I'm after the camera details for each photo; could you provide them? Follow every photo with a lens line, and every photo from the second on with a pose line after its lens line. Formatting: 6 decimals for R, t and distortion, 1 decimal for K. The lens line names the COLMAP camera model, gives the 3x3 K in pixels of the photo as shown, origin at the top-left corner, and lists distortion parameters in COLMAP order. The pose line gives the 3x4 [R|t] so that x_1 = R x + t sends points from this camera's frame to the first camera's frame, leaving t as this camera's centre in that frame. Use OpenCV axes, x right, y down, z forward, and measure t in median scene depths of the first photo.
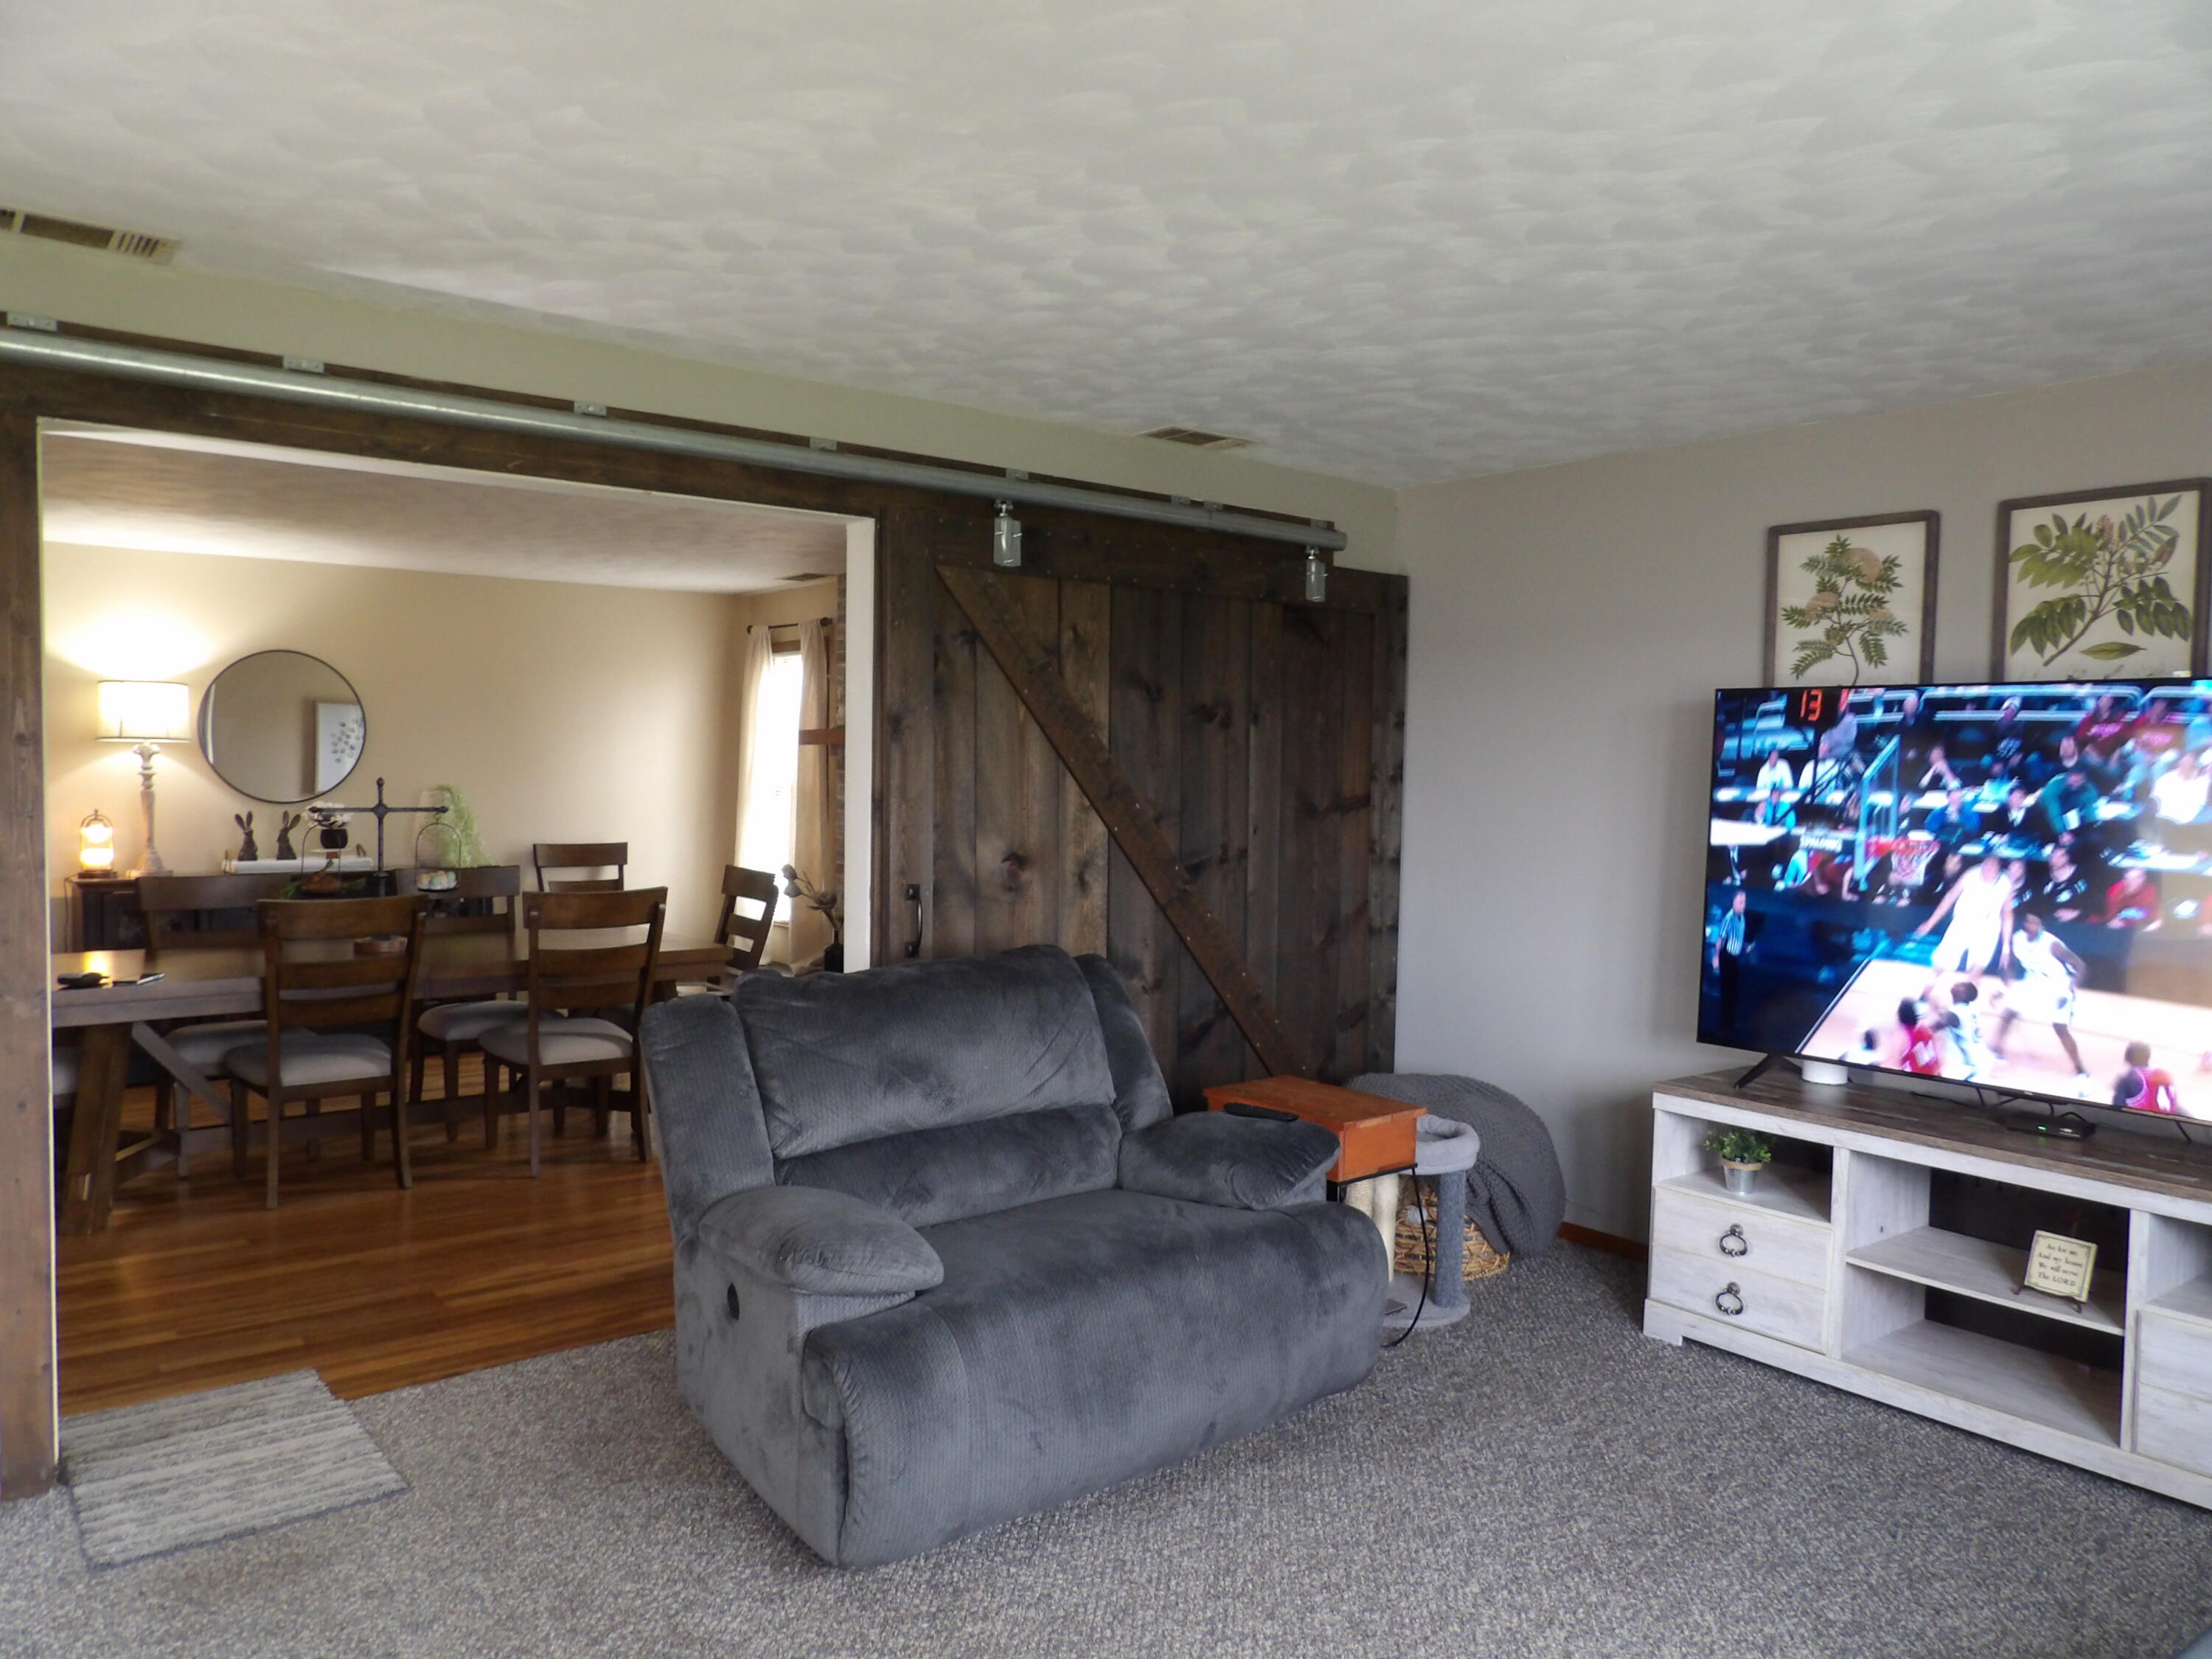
lens RADIAL K [[1586.4, 0, 1099.6], [0, 1586.4, 836.9], [0, 0, 1]] dist [-0.034819, 0.044667]
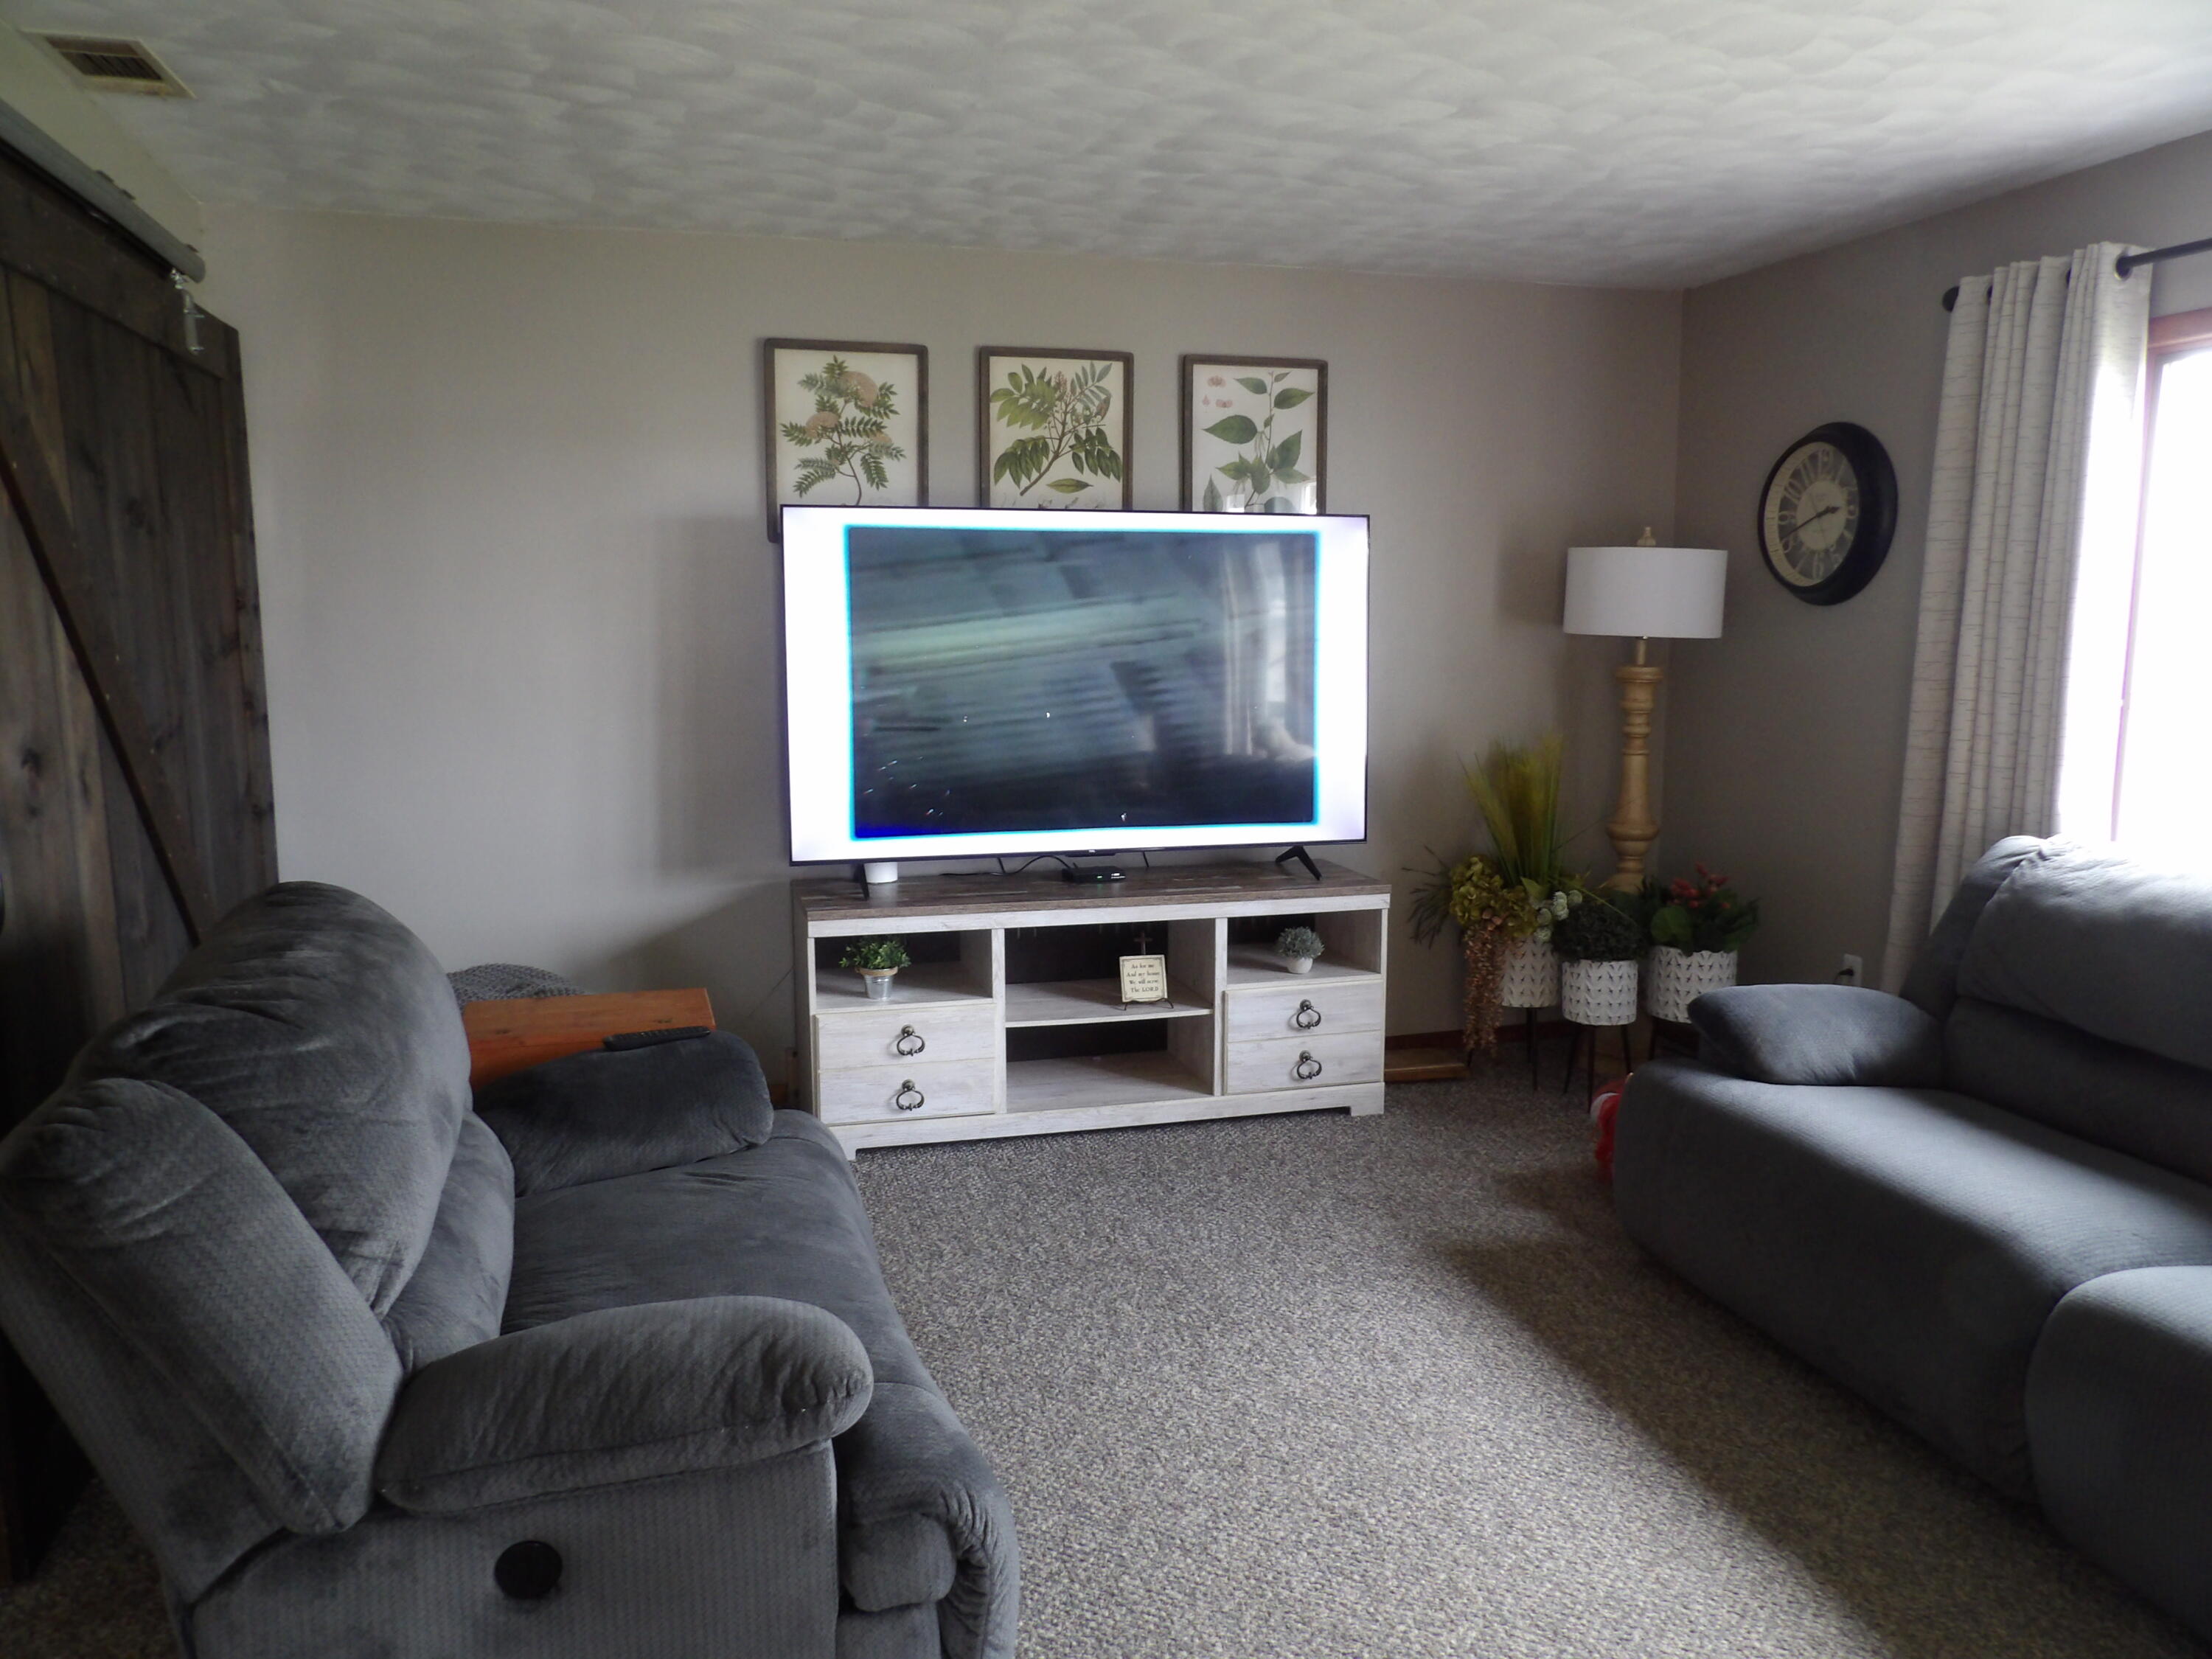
lens RADIAL K [[1586.4, 0, 1102.1], [0, 1586.4, 826.2], [0, 0, 1]] dist [-0.034819, 0.044667]
pose [[0.386294, -0.142229, 0.911344, -0.493176], [0.050890, 0.989821, 0.132906, -0.018017], [-0.920971, -0.004963, 0.389600, 0.482172]]
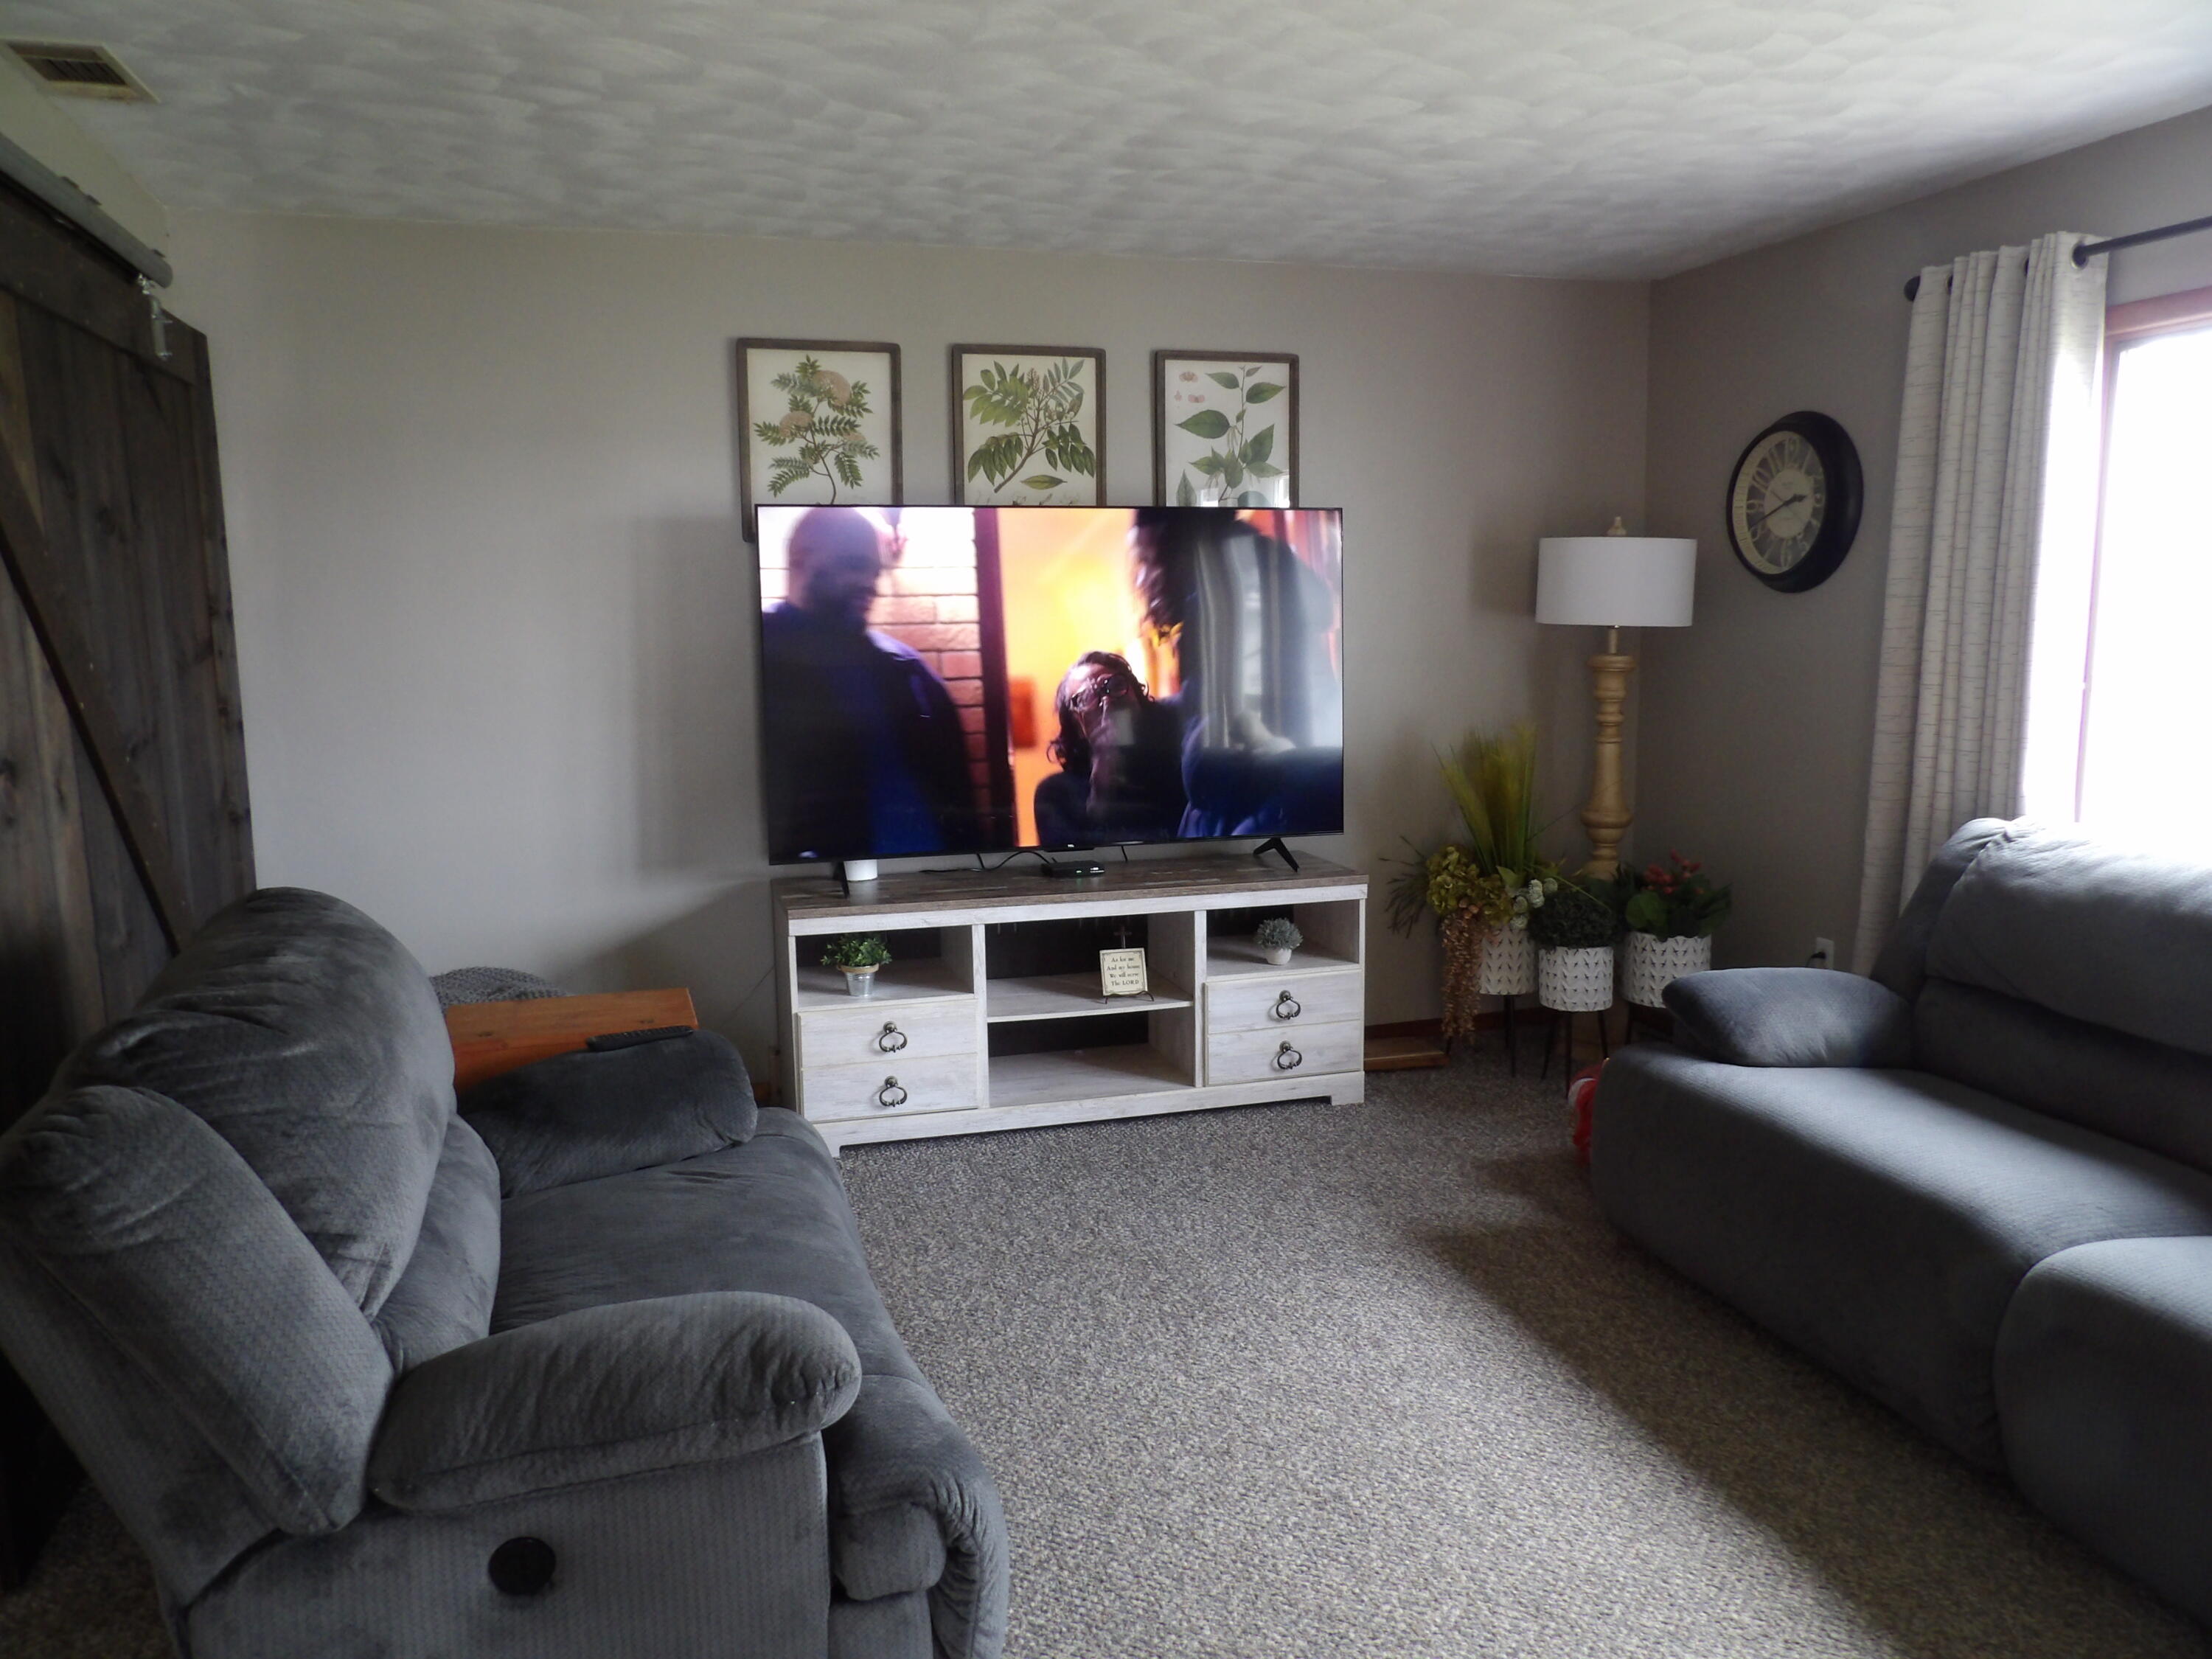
lens RADIAL K [[1586.4, 0, 1090.4], [0, 1586.4, 824.4], [0, 0, 1]] dist [-0.034819, 0.044667]
pose [[0.378636, -0.149413, 0.913406, -0.496620], [0.063593, 0.988751, 0.135377, -0.018521], [-0.923358, 0.006828, 0.383878, 0.480692]]
